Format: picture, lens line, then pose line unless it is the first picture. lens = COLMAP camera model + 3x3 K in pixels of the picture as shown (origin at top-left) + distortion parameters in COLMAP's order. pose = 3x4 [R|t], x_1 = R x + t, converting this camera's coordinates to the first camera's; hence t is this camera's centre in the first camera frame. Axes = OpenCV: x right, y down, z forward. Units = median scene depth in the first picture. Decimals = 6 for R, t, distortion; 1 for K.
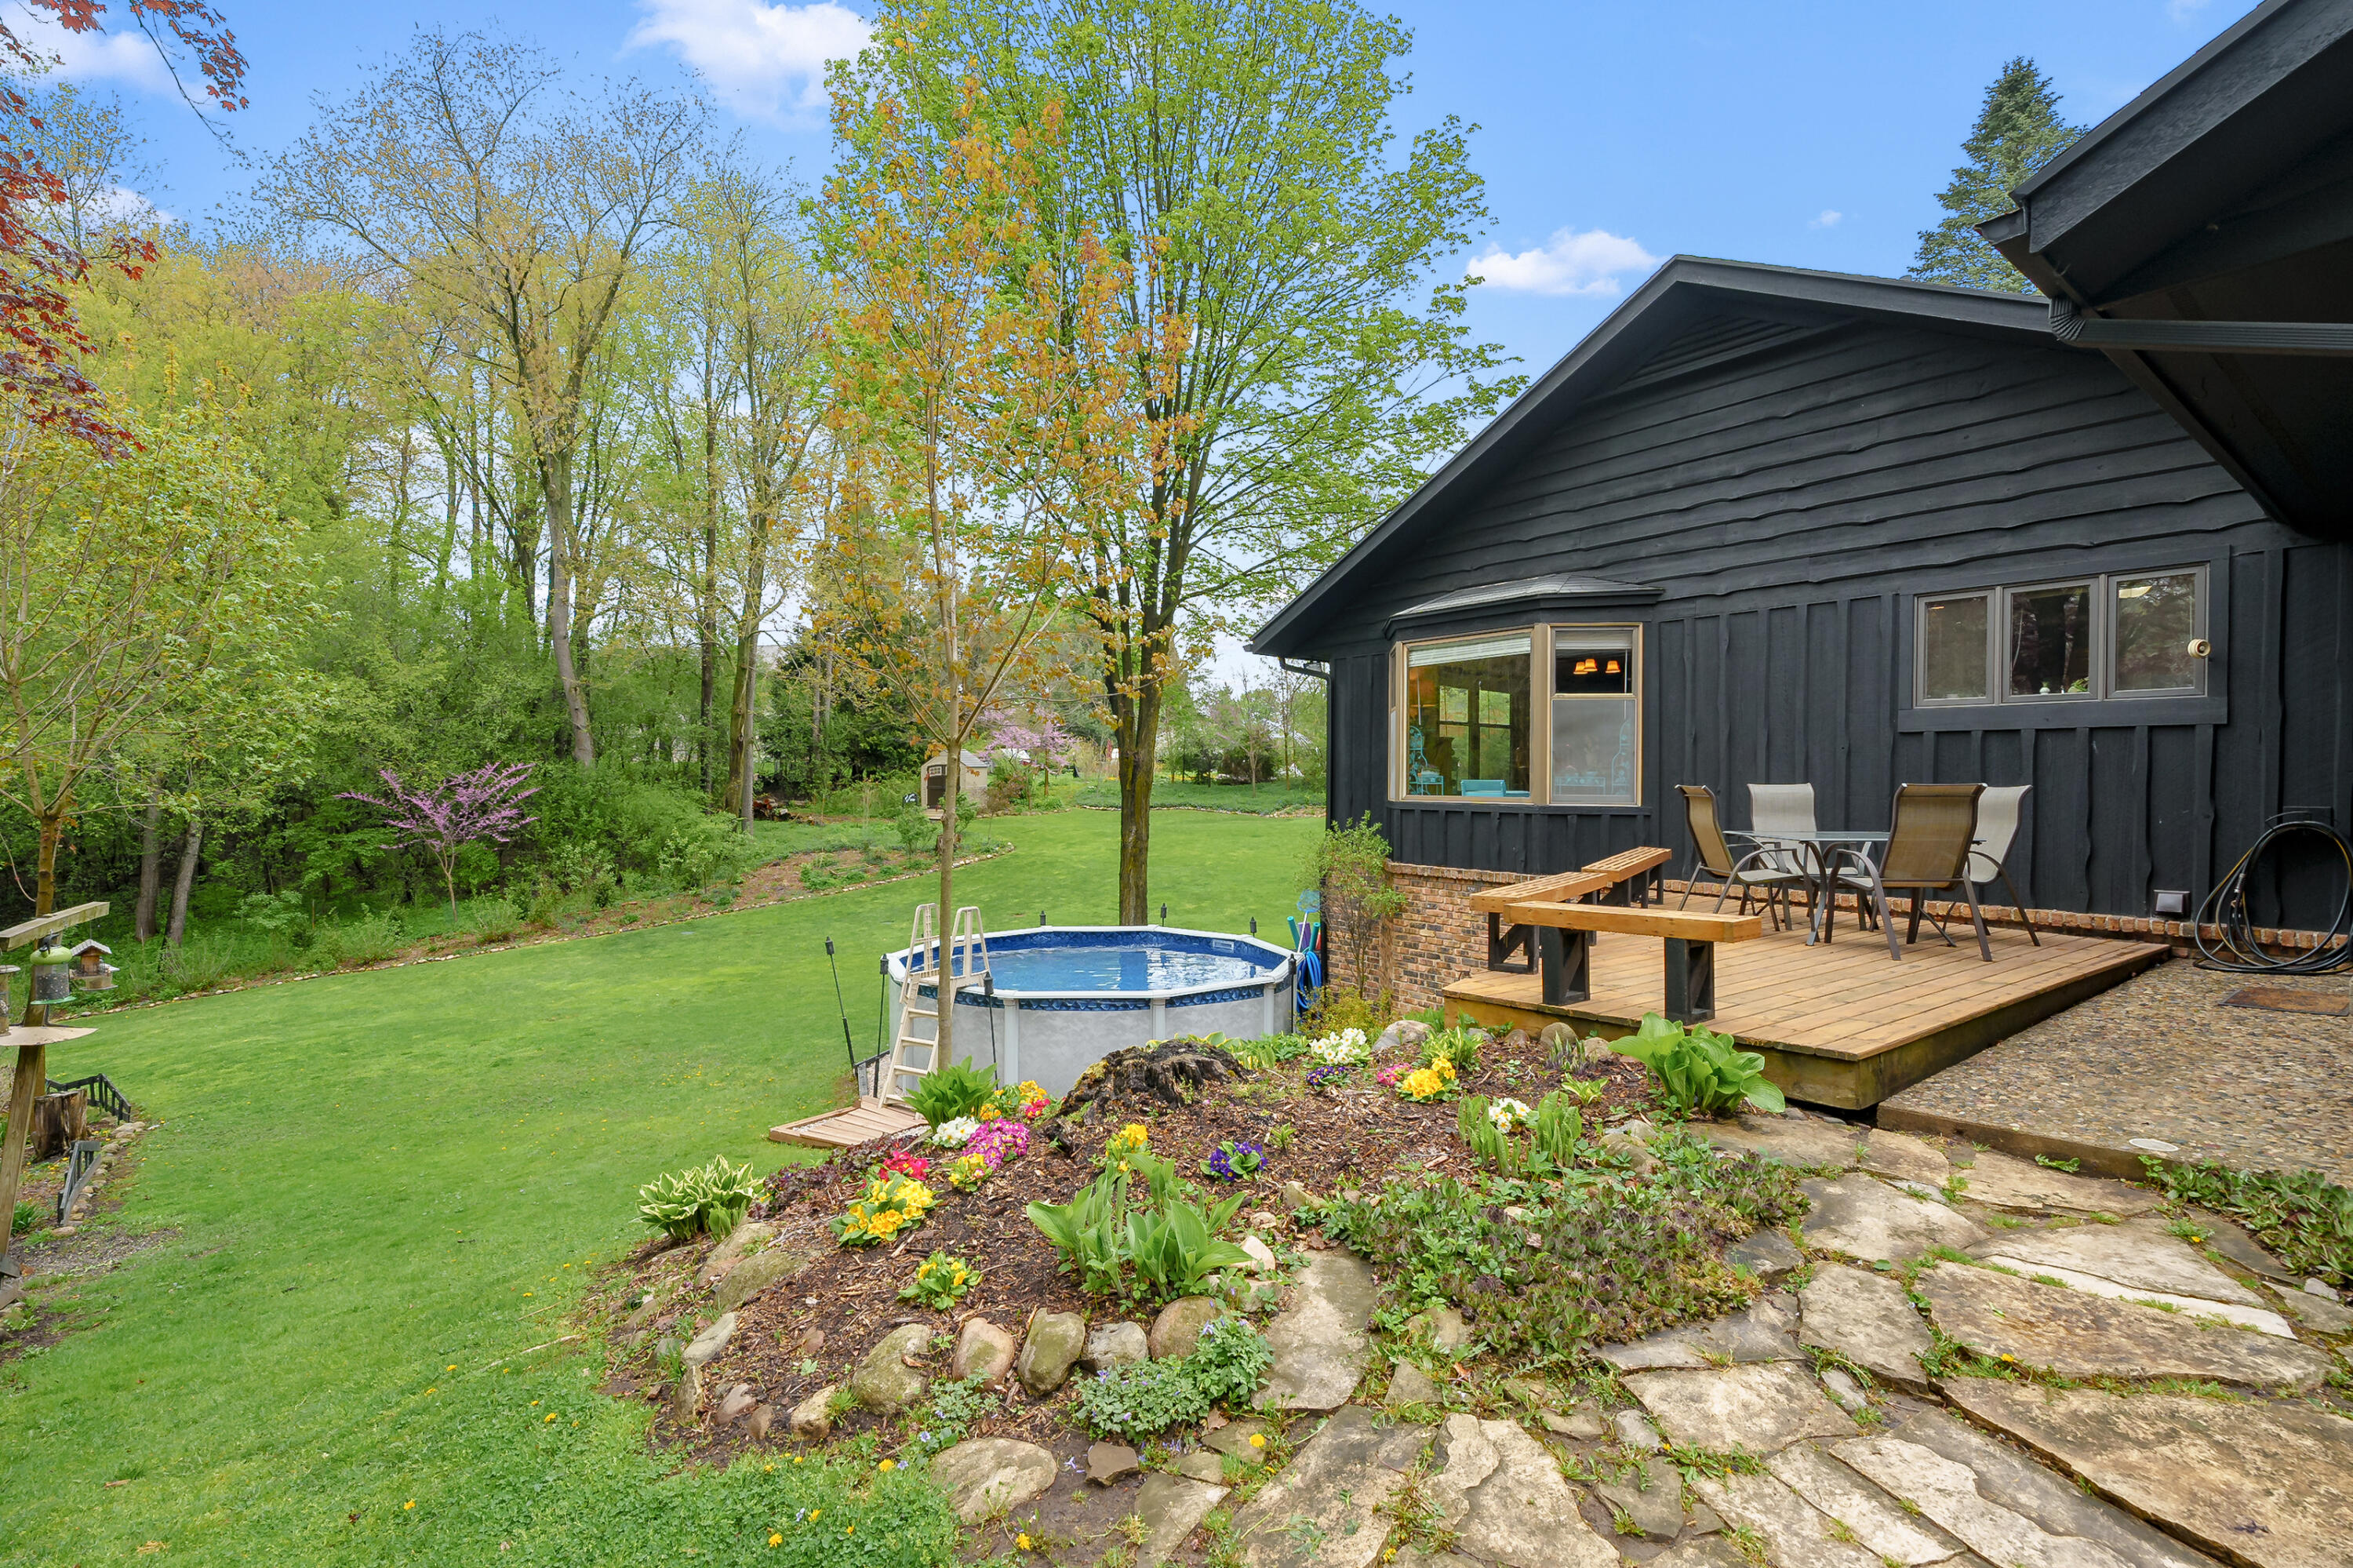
lens RADIAL K [[1096.4, 0, 1173.9], [0, 1096.4, 779.1], [0, 0, 1]] dist [-0.002468, 0.001078]
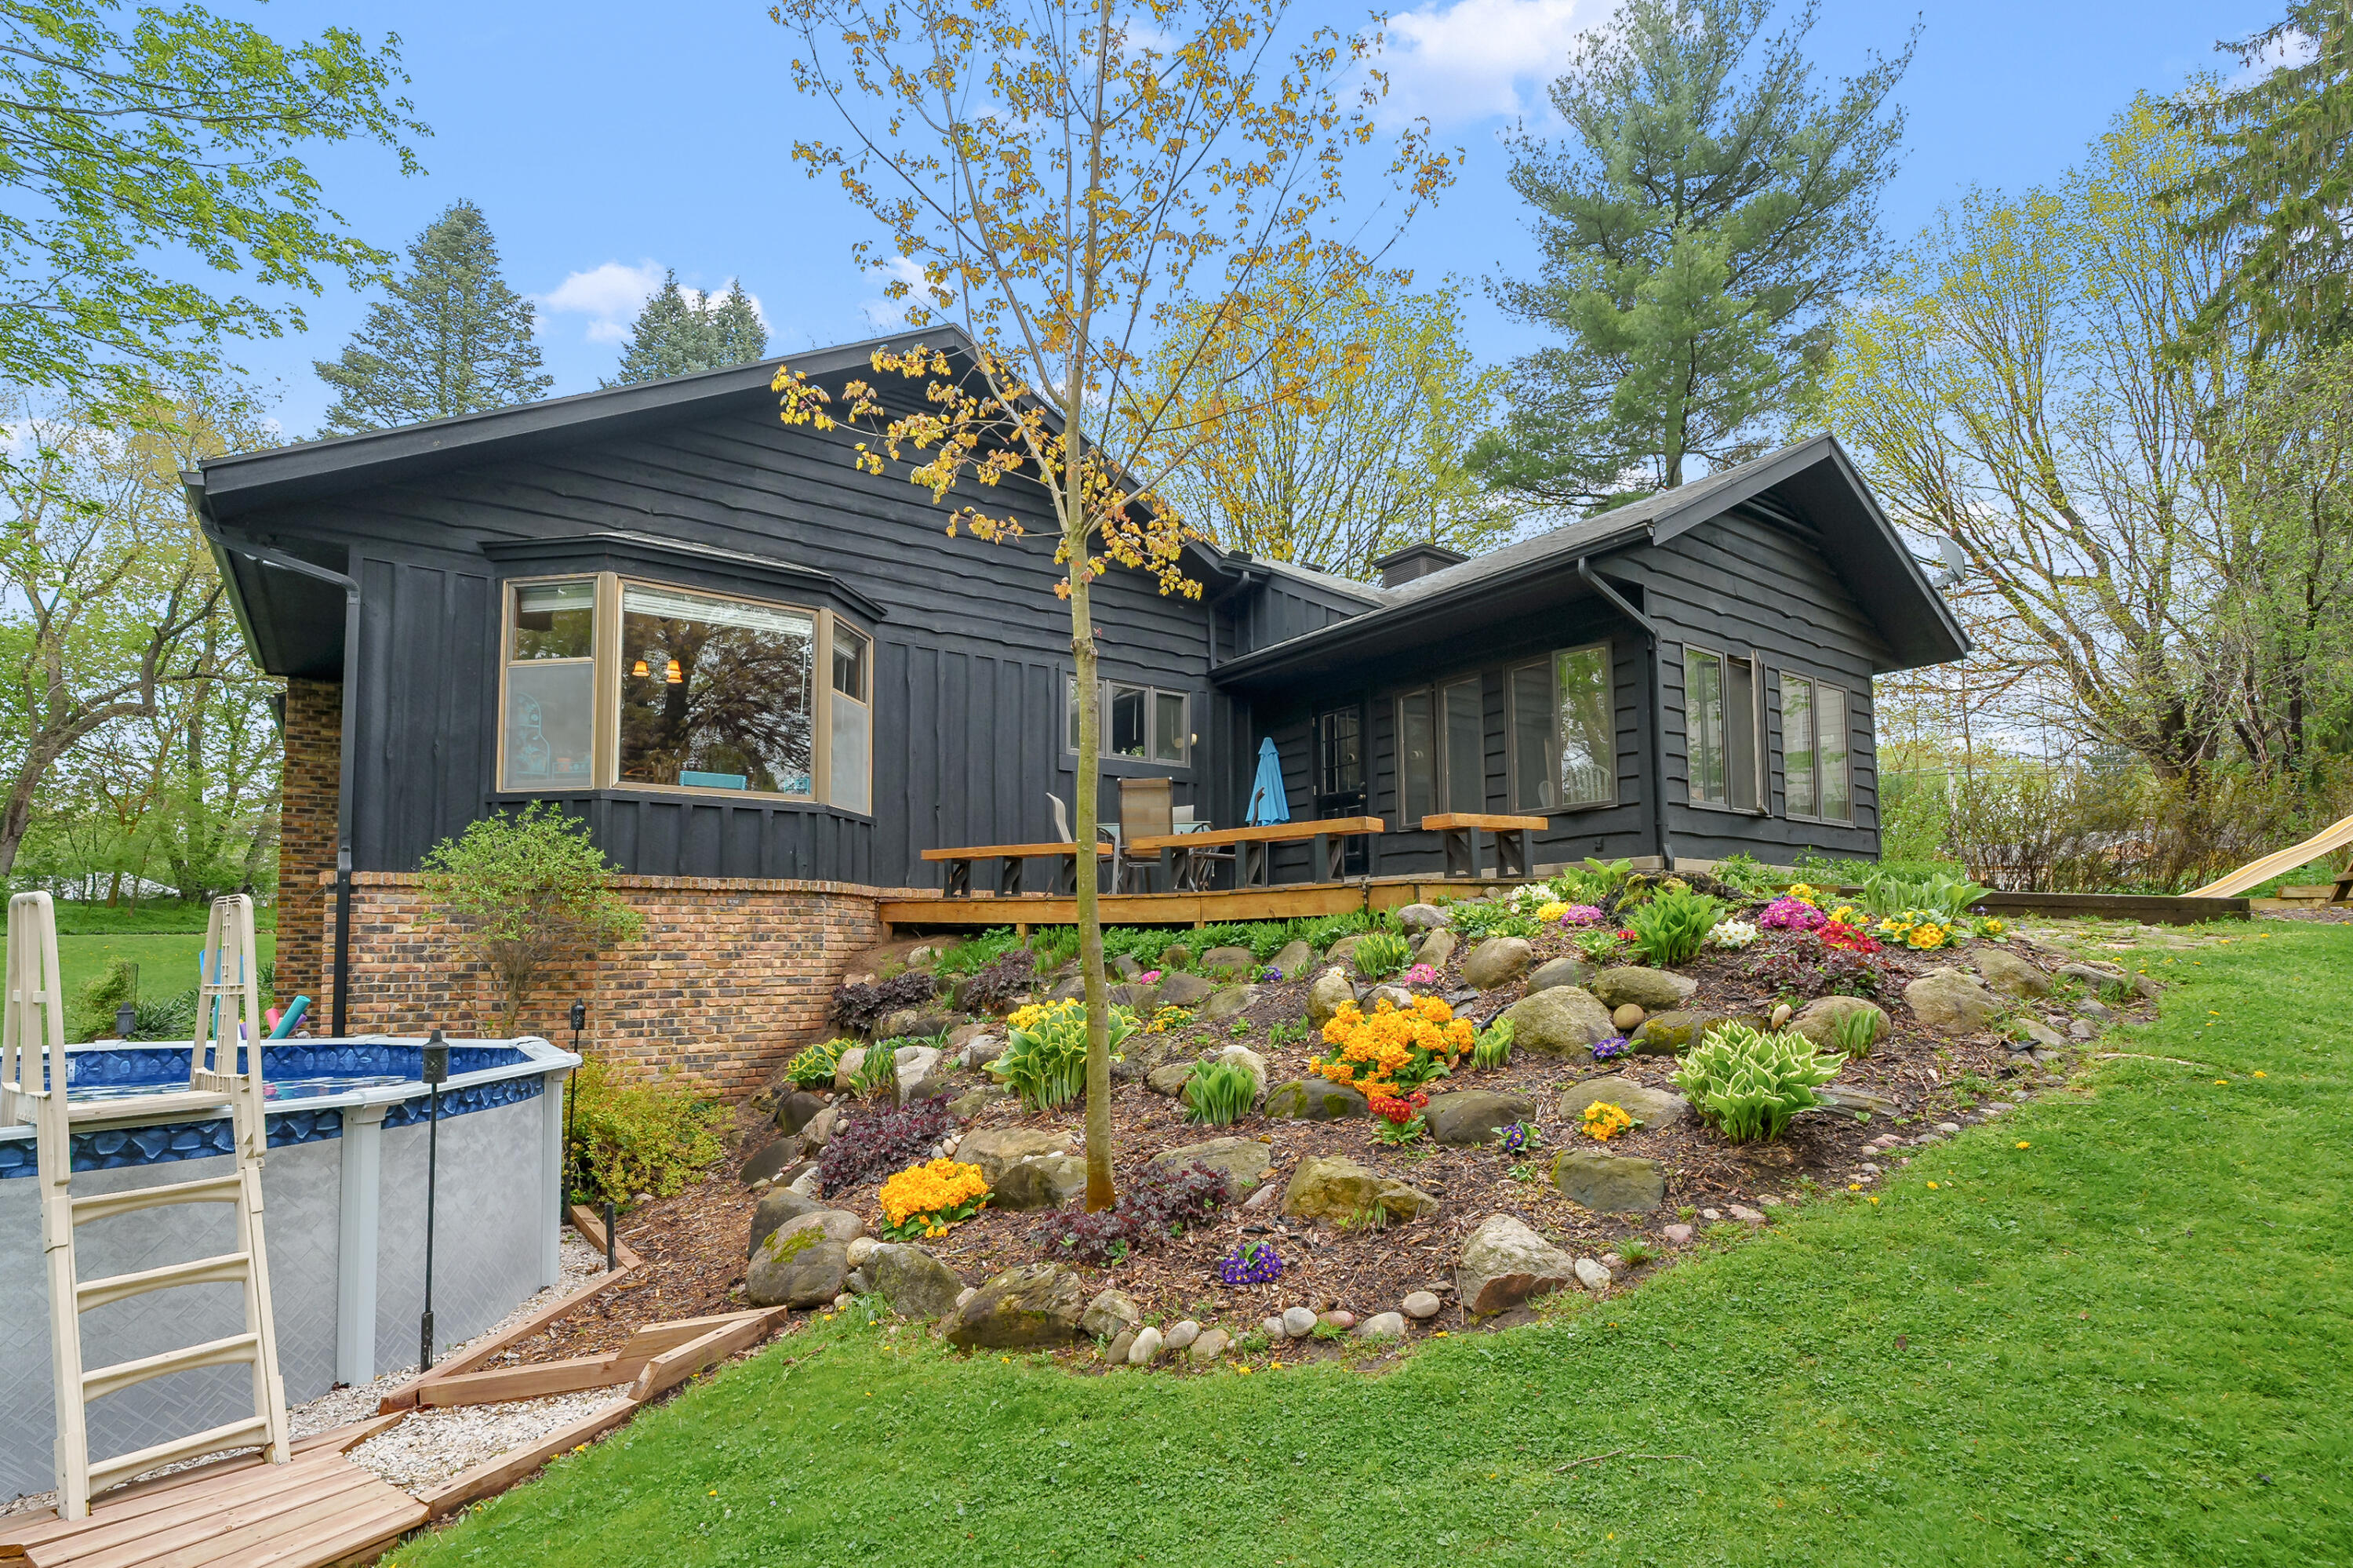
lens RADIAL K [[1066.1, 0, 1179.8], [0, 1066.1, 796.8], [0, 0, 1]] dist [-0.003085, 0.000489]
pose [[0.035733, 0.108855, 0.993415, -0.610845], [-0.002545, 0.994057, -0.108834, 0.128709], [-0.999358, 0.001361, 0.035797, 0.761647]]
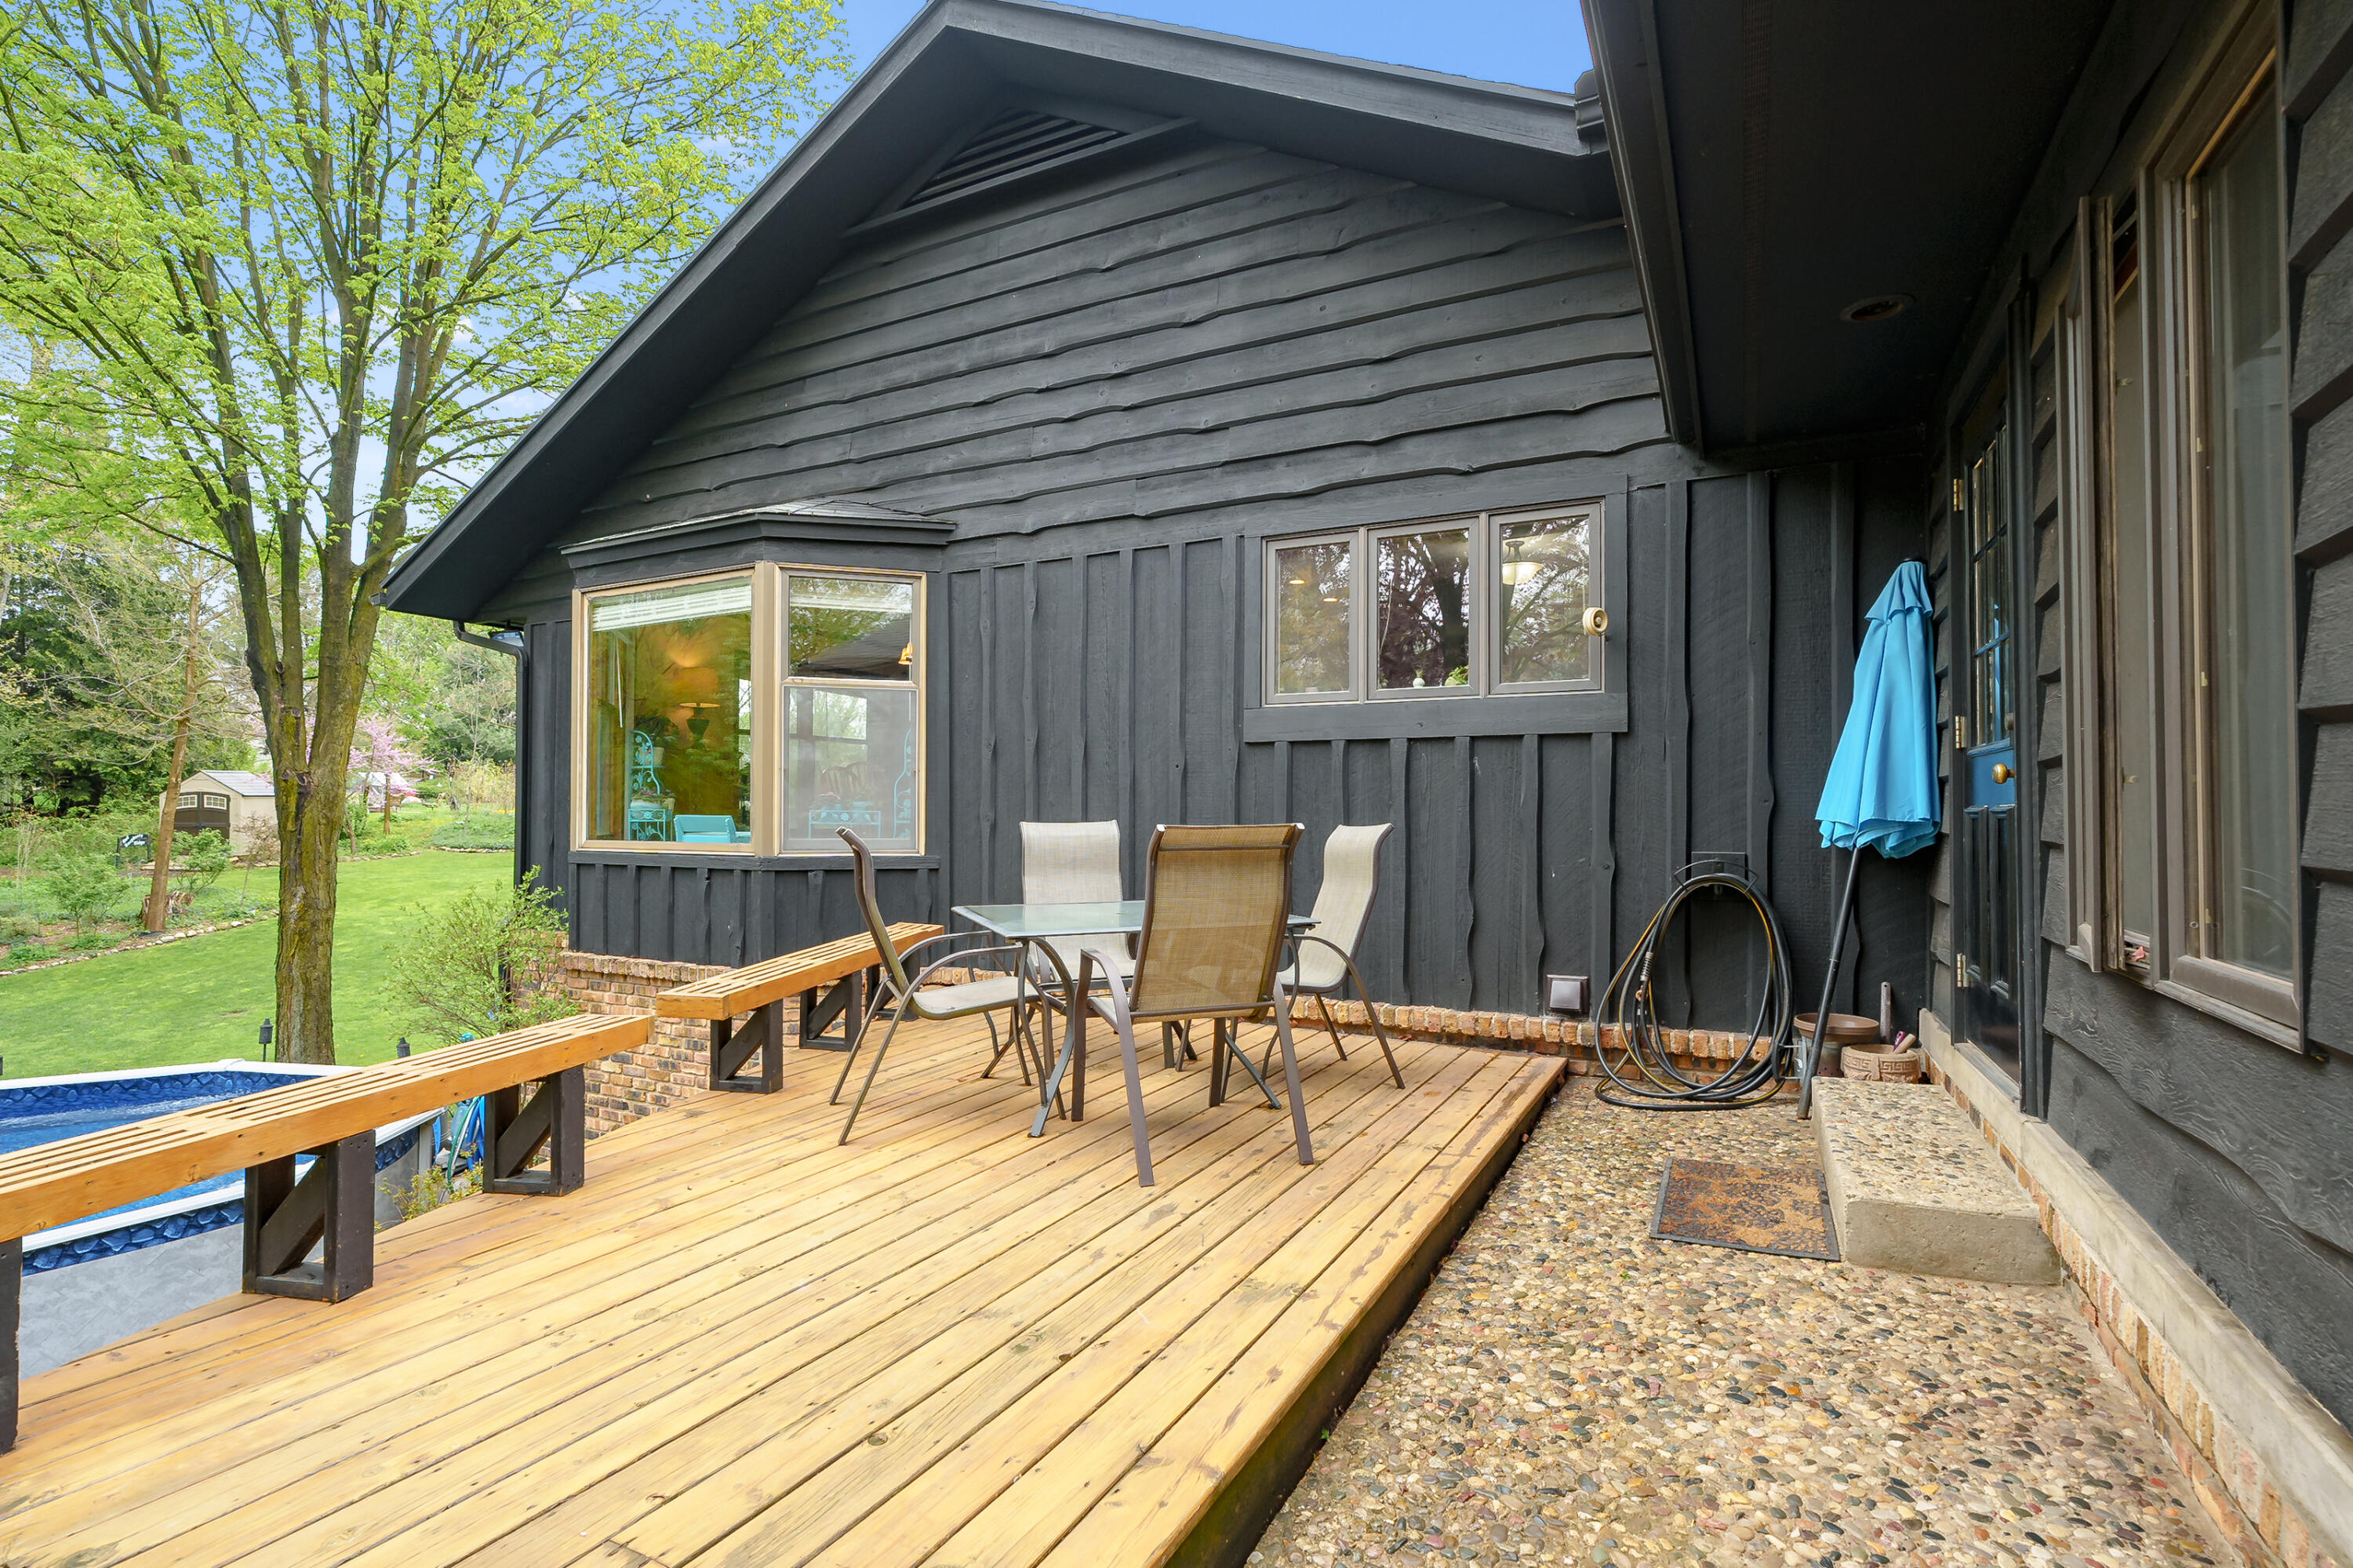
lens RADIAL K [[1139.2, 0, 1176.5], [0, 1139.2, 784.0], [0, 0, 1]] dist [-0.012248, 0.000206]
pose [[0.918095, 0.004202, 0.396339, 0.331384], [0.004312, 0.999779, -0.020589, -0.003128], [-0.396338, 0.020612, 0.917873, 0.362013]]
